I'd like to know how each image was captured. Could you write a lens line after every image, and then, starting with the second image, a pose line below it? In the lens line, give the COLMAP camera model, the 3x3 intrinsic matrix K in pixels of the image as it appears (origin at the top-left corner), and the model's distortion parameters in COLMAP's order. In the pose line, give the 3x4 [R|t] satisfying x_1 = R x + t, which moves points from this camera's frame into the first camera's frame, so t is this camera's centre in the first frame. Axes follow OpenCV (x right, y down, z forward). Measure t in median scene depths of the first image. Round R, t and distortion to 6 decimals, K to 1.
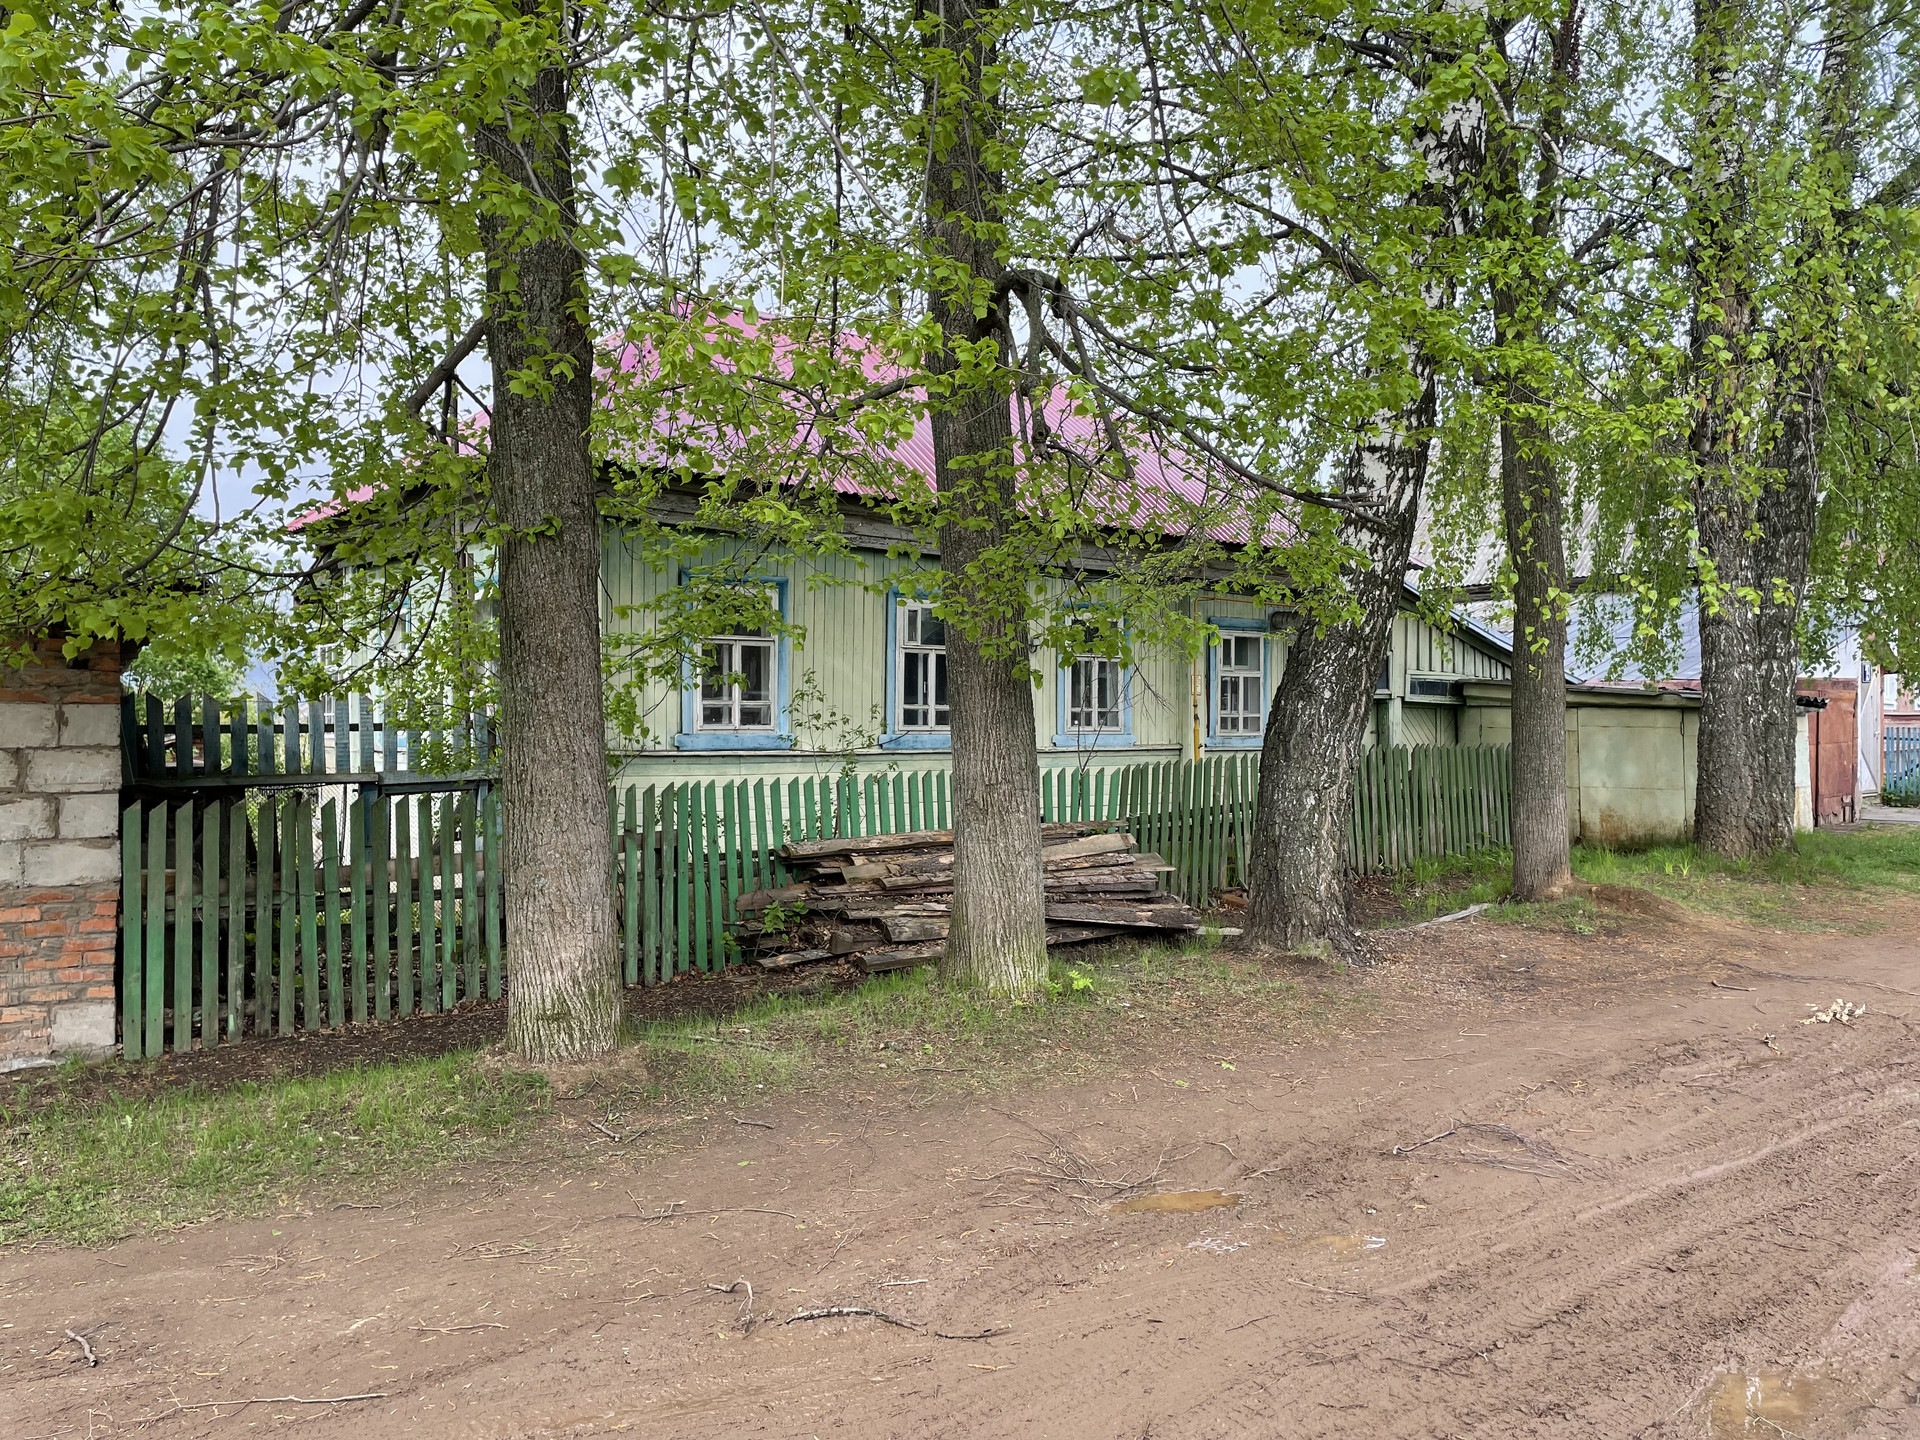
lens RADIAL K [[1422.5, 0, 960.0], [0, 1422.5, 720.0], [0, 0, 1]] dist [0.062501, -0.000313]
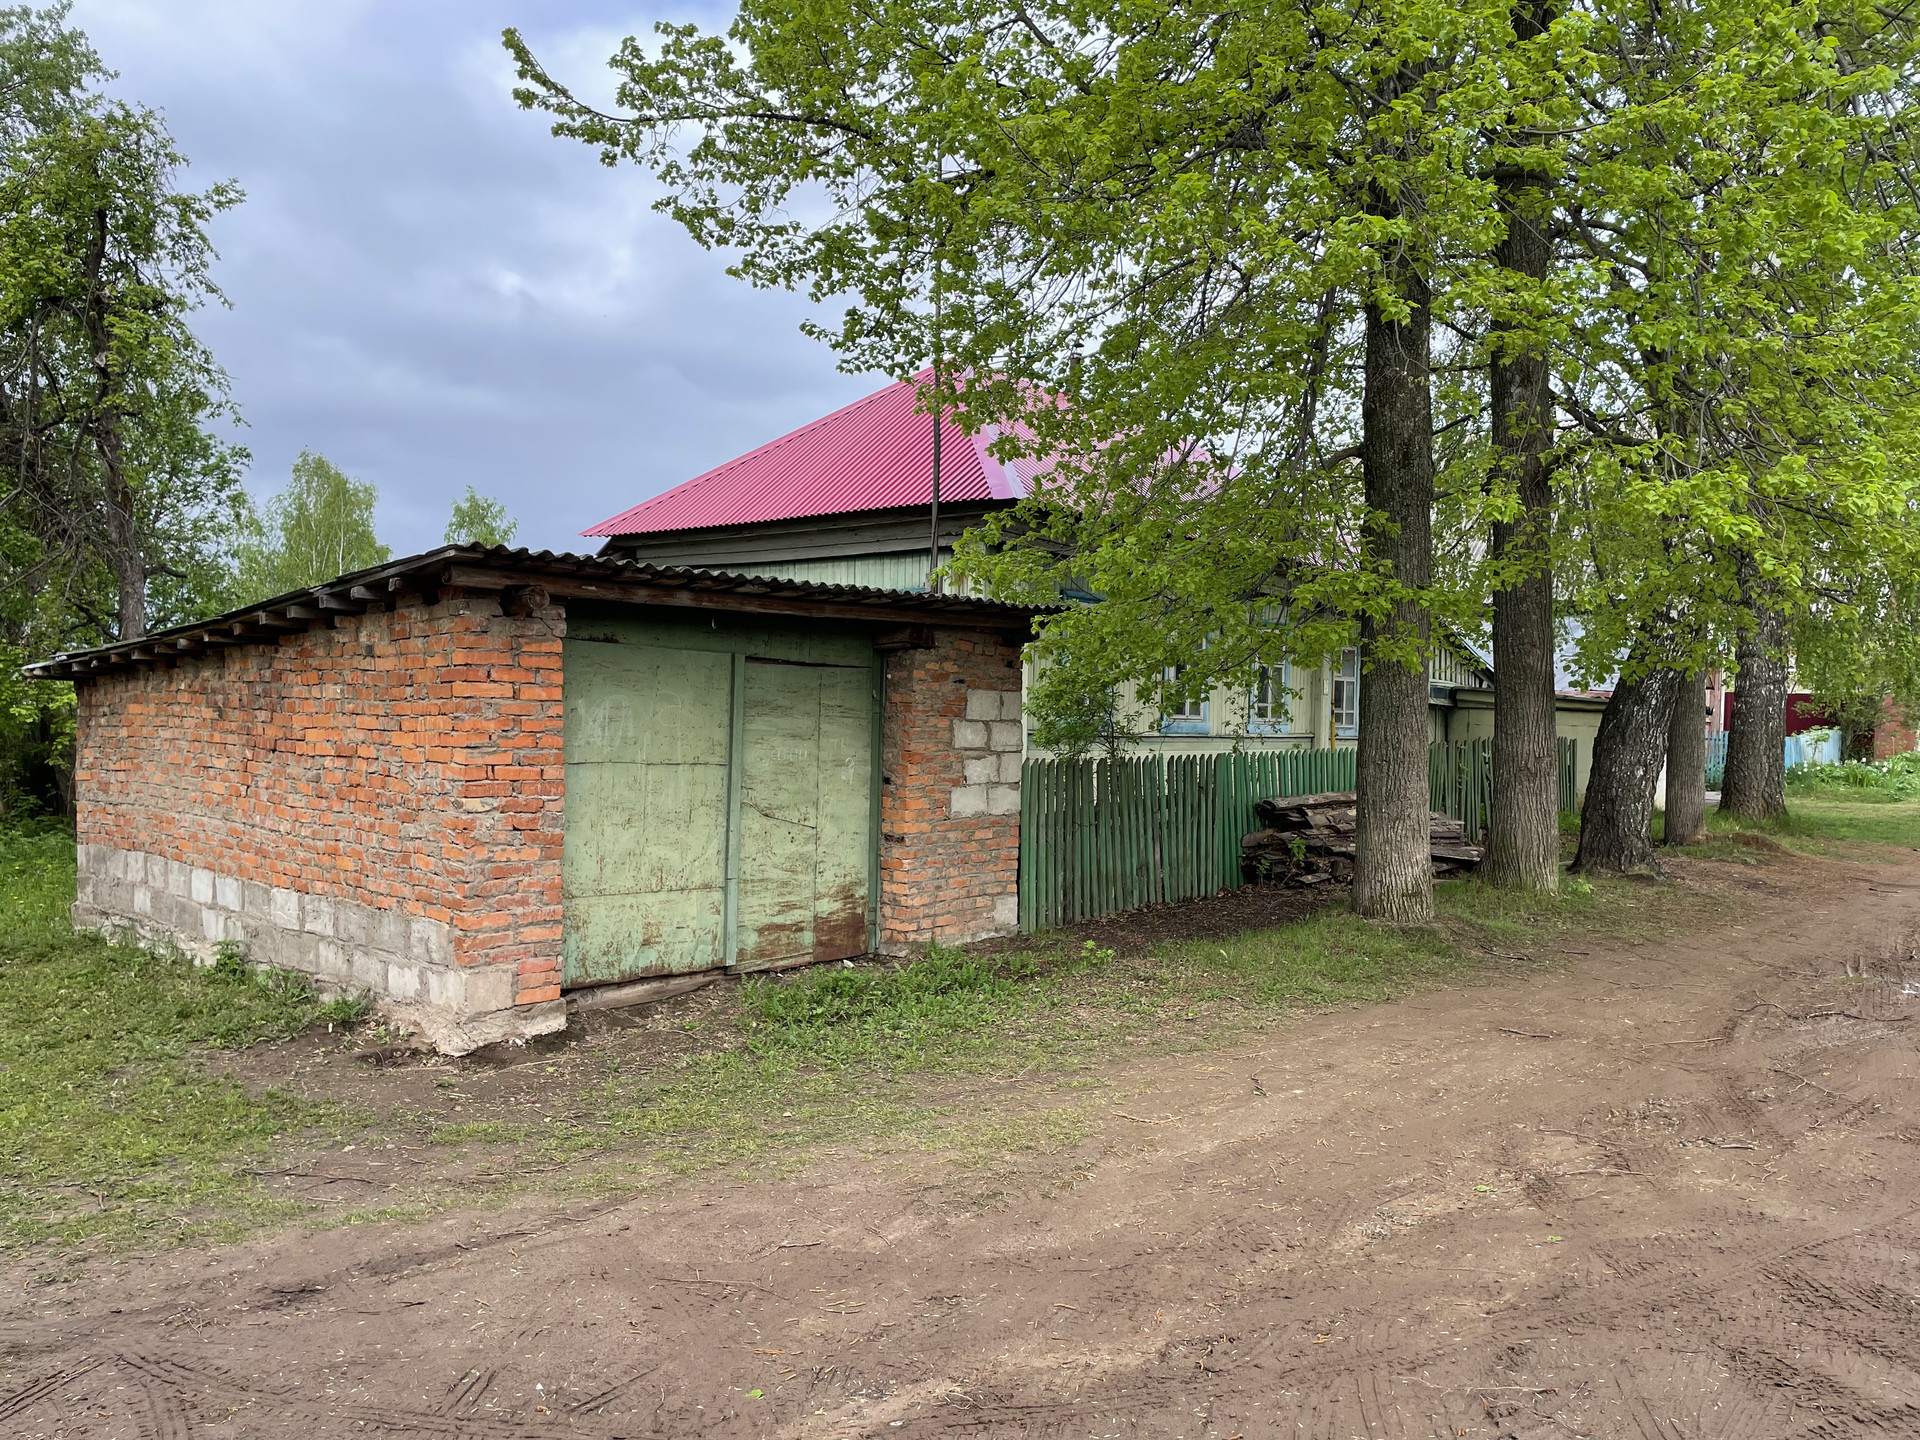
lens RADIAL K [[1422.5, 0, 960.0], [0, 1422.5, 720.0], [0, 0, 1]] dist [0.062501, -0.000313]
pose [[0.974374, 0.018890, 0.224140, -0.725044], [-0.020281, 0.999787, 0.003906, 0.010343], [-0.224018, -0.008352, 0.974549, -0.283173]]
